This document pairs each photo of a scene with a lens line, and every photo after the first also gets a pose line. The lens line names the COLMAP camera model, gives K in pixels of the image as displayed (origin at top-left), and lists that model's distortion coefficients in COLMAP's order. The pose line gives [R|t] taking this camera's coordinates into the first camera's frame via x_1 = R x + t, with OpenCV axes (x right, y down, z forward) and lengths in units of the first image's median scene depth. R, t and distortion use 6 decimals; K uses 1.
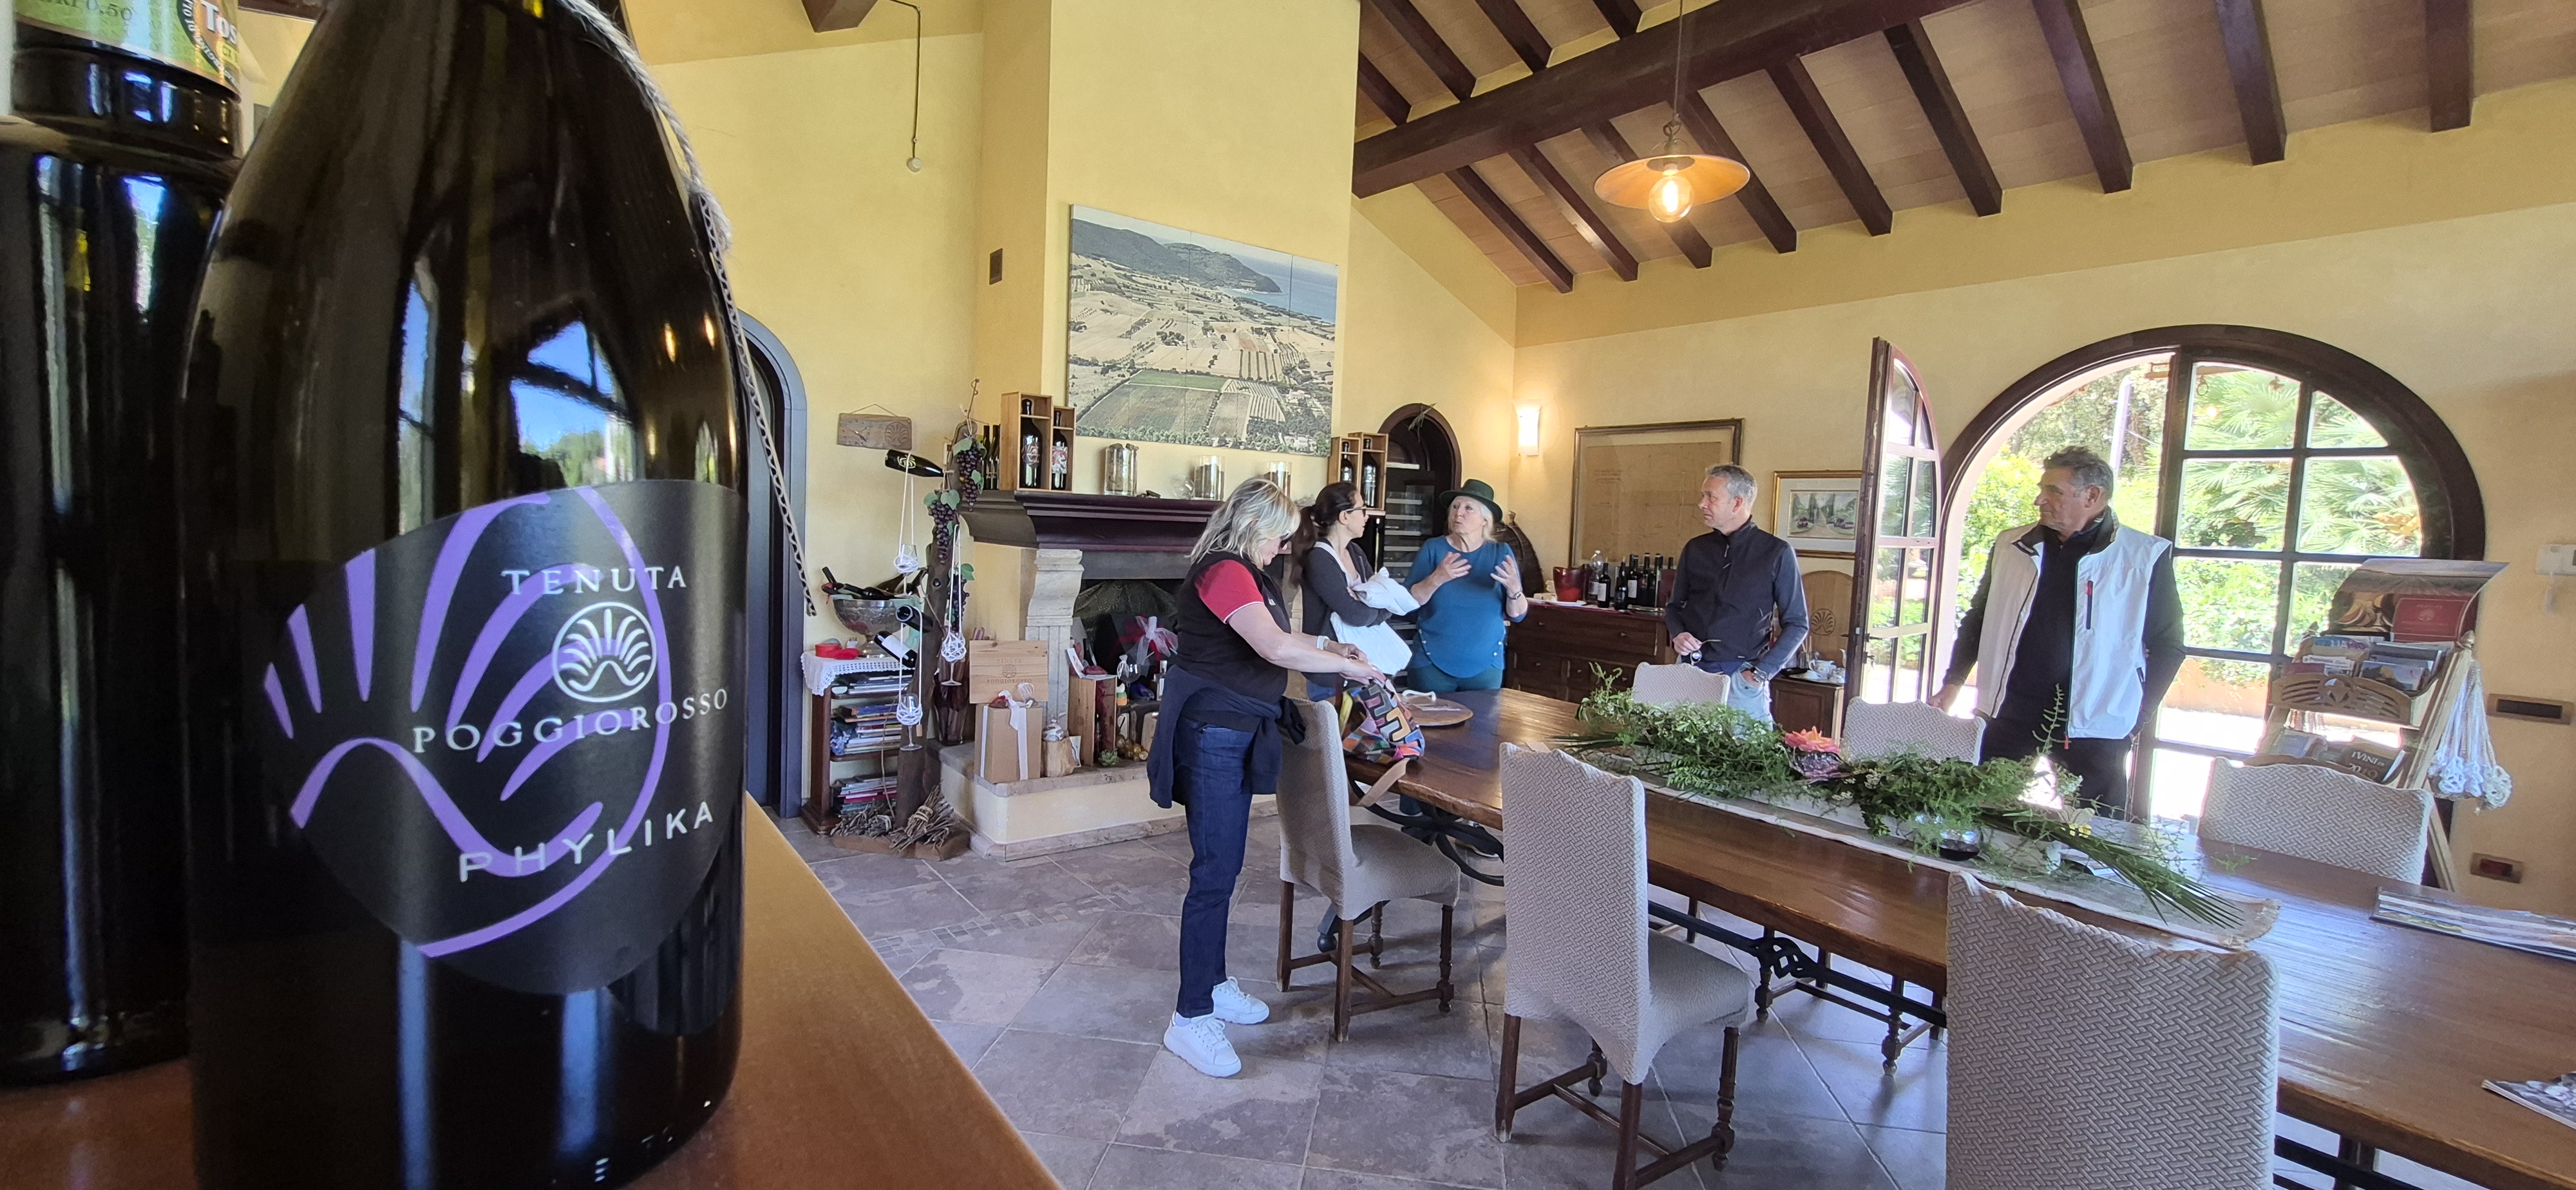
lens RADIAL K [[1023.1, 0, 1282.8], [0, 1023.1, 587.0], [0, 0, 1]] dist [-0.002409, -0.000574]
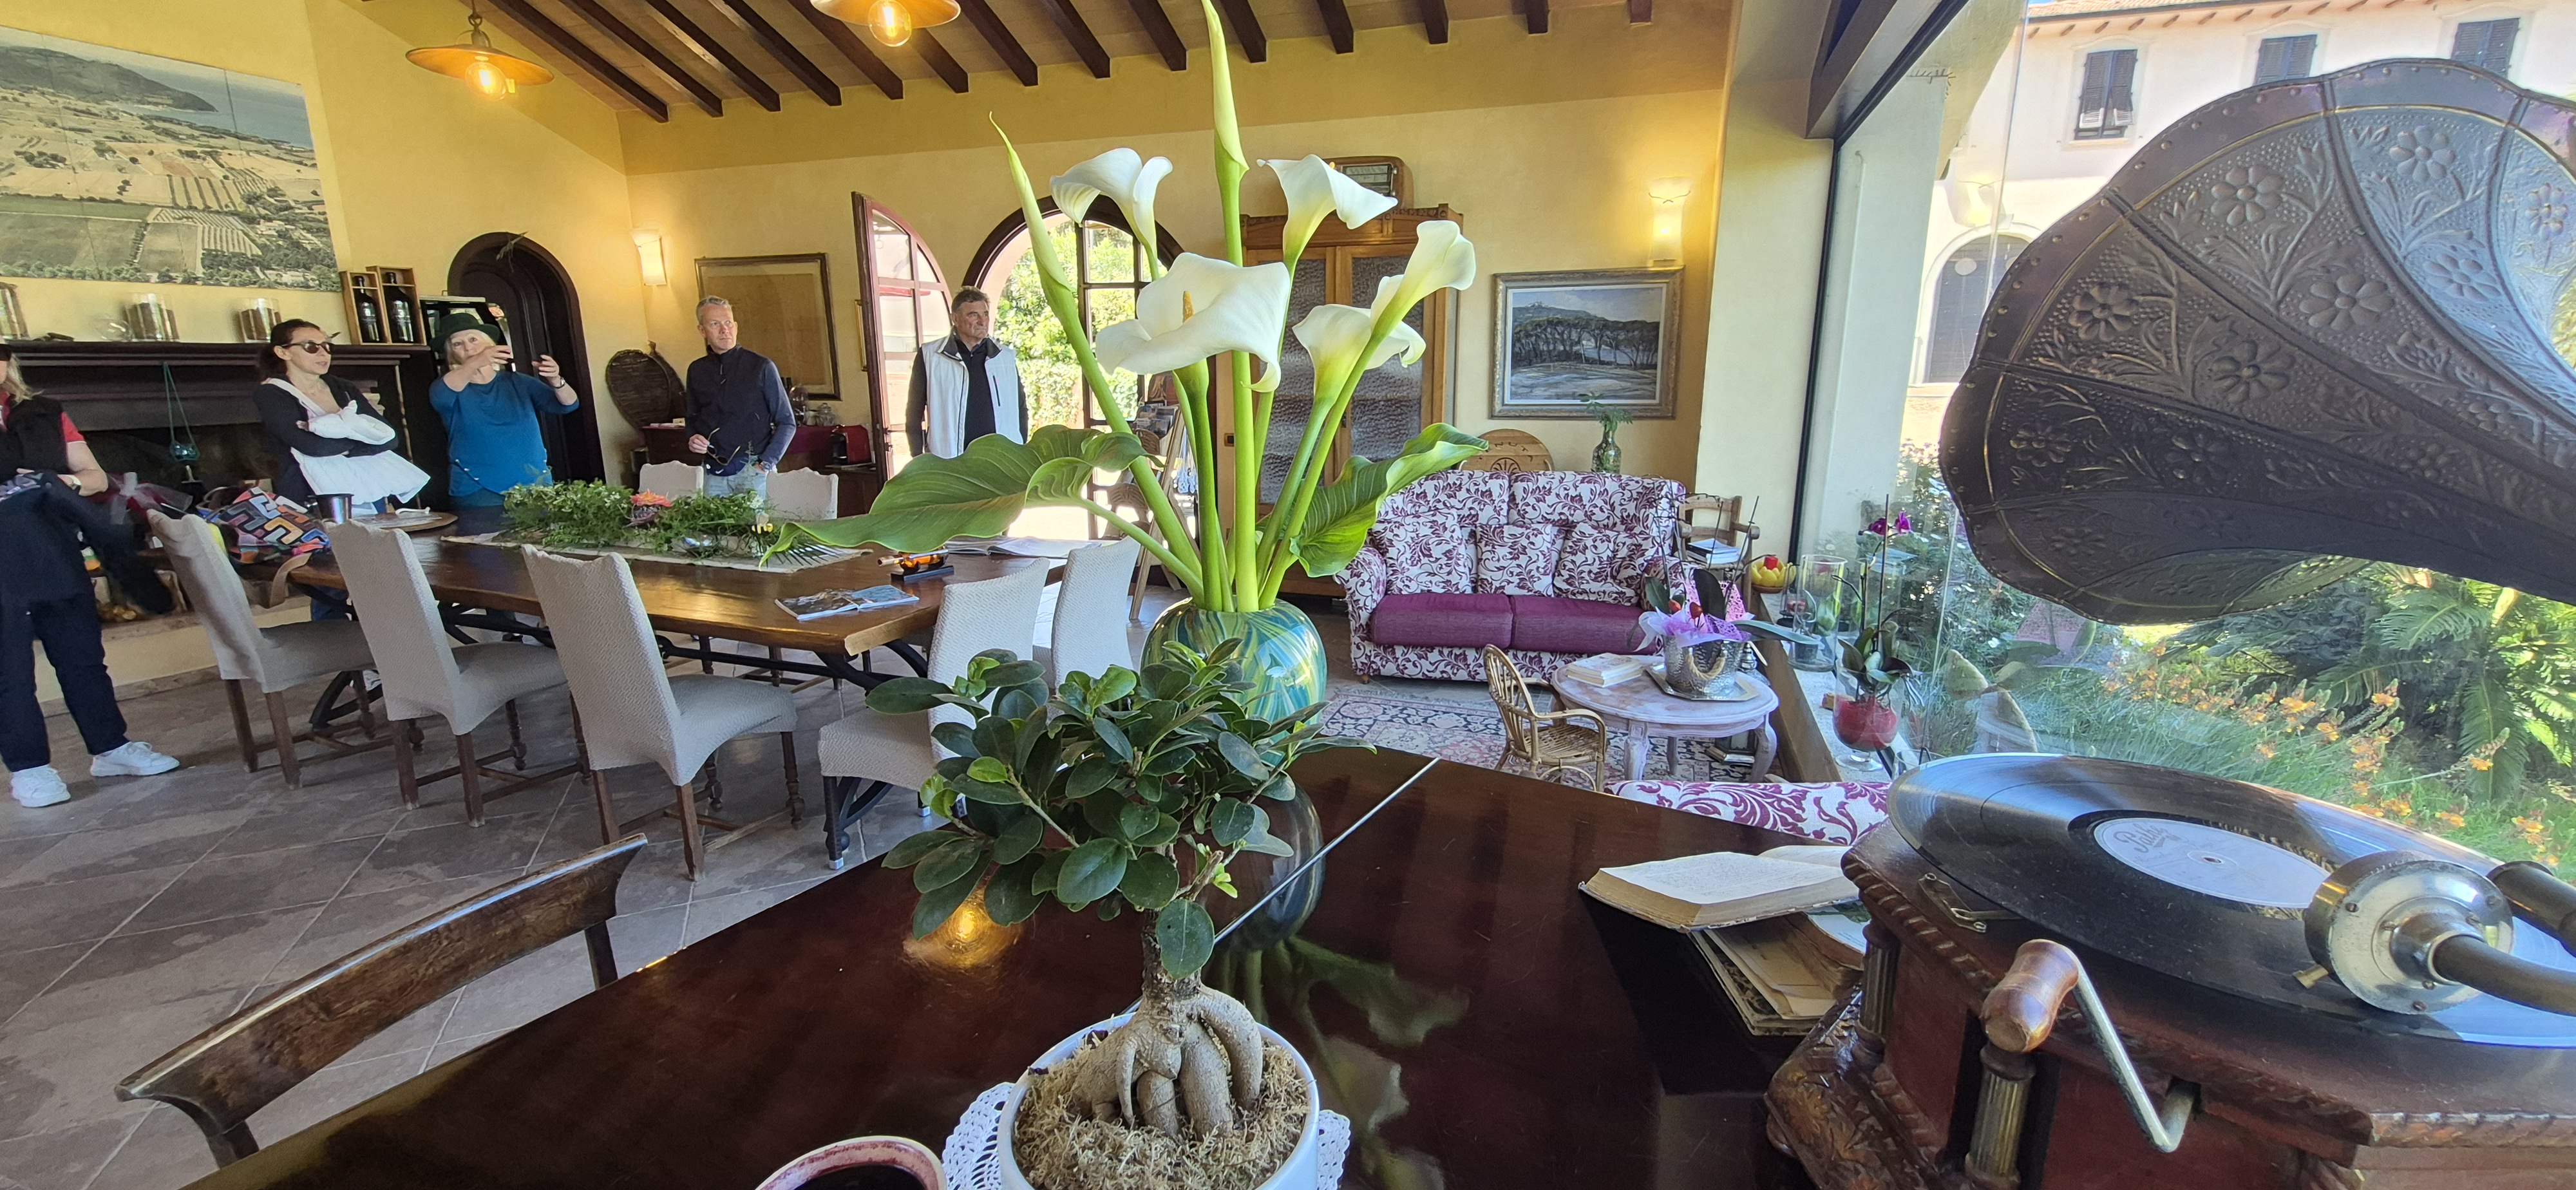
lens RADIAL K [[1023.1, 0, 1294.5], [0, 1023.1, 593.9], [0, 0, 1]] dist [-0.002409, -0.000574]
pose [[0.832712, -0.164377, 0.528744, 0.259867], [0.071157, 0.978769, 0.192217, 0.036582], [-0.549115, -0.122437, 0.826730, -0.377281]]
